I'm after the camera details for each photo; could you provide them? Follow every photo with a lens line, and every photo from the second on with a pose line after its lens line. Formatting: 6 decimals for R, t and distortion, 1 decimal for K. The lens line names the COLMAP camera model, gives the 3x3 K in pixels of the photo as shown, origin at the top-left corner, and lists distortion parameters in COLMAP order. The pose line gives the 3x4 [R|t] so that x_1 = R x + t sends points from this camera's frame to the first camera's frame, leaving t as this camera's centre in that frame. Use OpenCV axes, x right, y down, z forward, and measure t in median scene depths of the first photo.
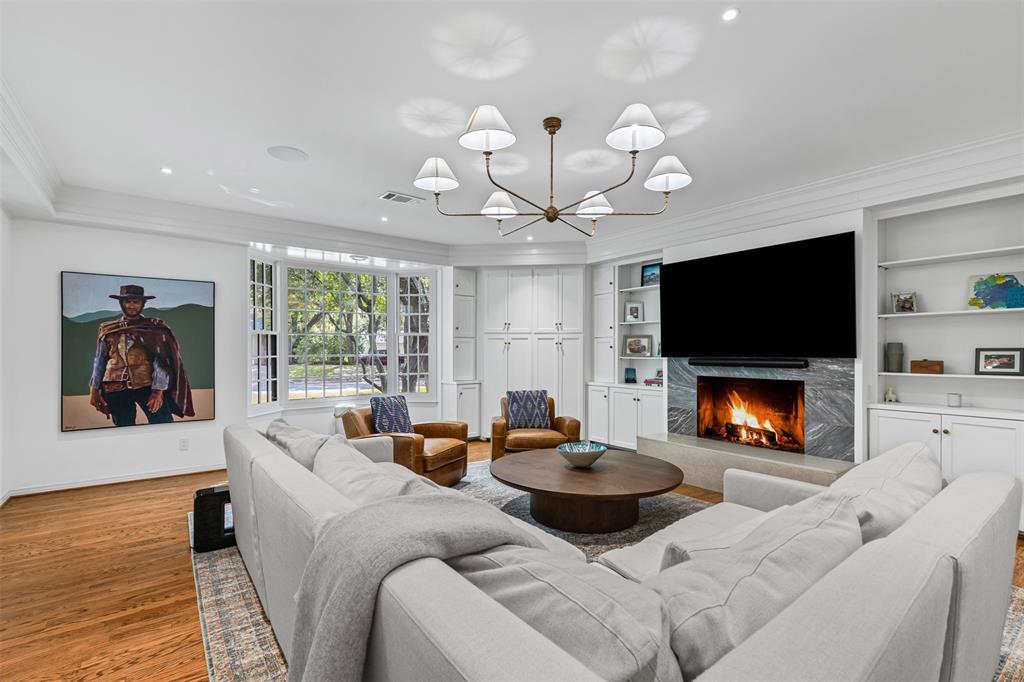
lens RADIAL K [[463.0, 0, 511.0], [0, 463.0, 347.5], [0, 0, 1]] dist [0.008907, -0.001314]
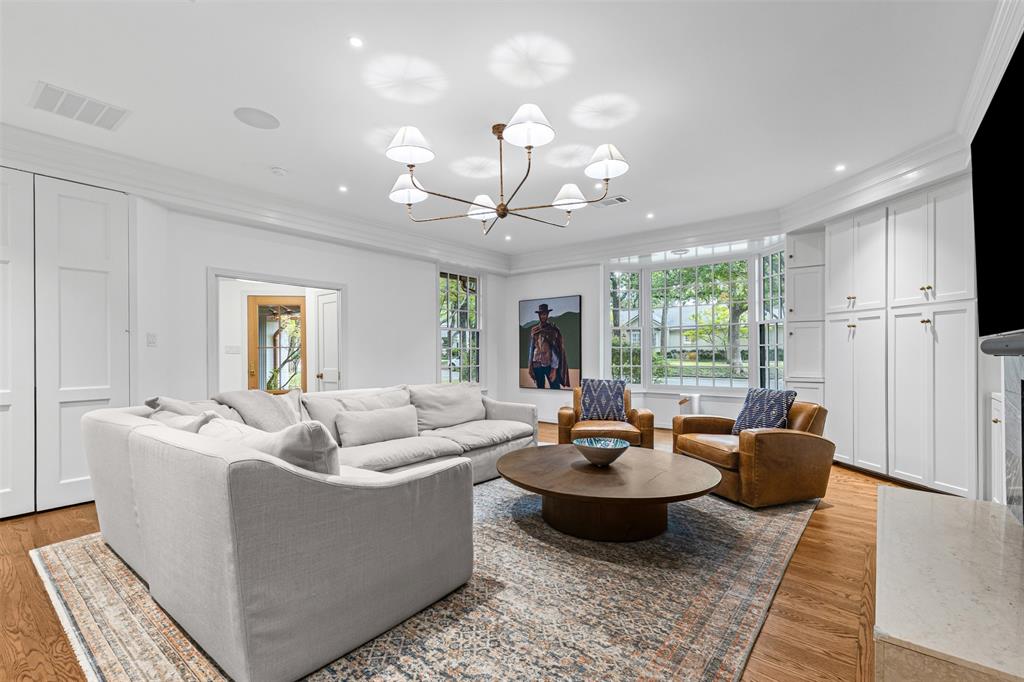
lens RADIAL K [[463.0, 0, 509.4], [0, 463.0, 348.8], [0, 0, 1]] dist [0.008907, -0.001314]
pose [[0.241852, -0.006262, -0.970293, 0.741843], [0.011118, 0.999931, -0.003682, 0.030152], [0.970249, -0.009897, 0.241905, 0.473347]]
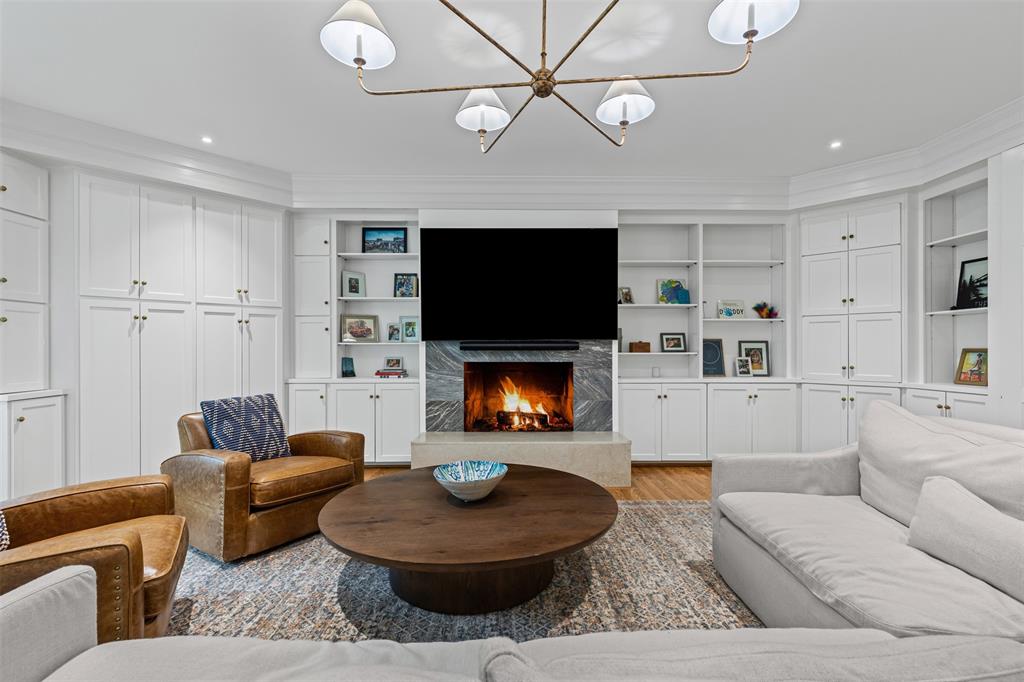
lens RADIAL K [[463.0, 0, 511.8], [0, 463.0, 345.6], [0, 0, 1]] dist [0.008907, -0.001314]
pose [[0.594644, -0.000188, 0.803989, -0.263312], [-0.004875, 0.999981, 0.003839, 0.027516], [-0.803975, -0.006202, 0.594631, 0.431127]]
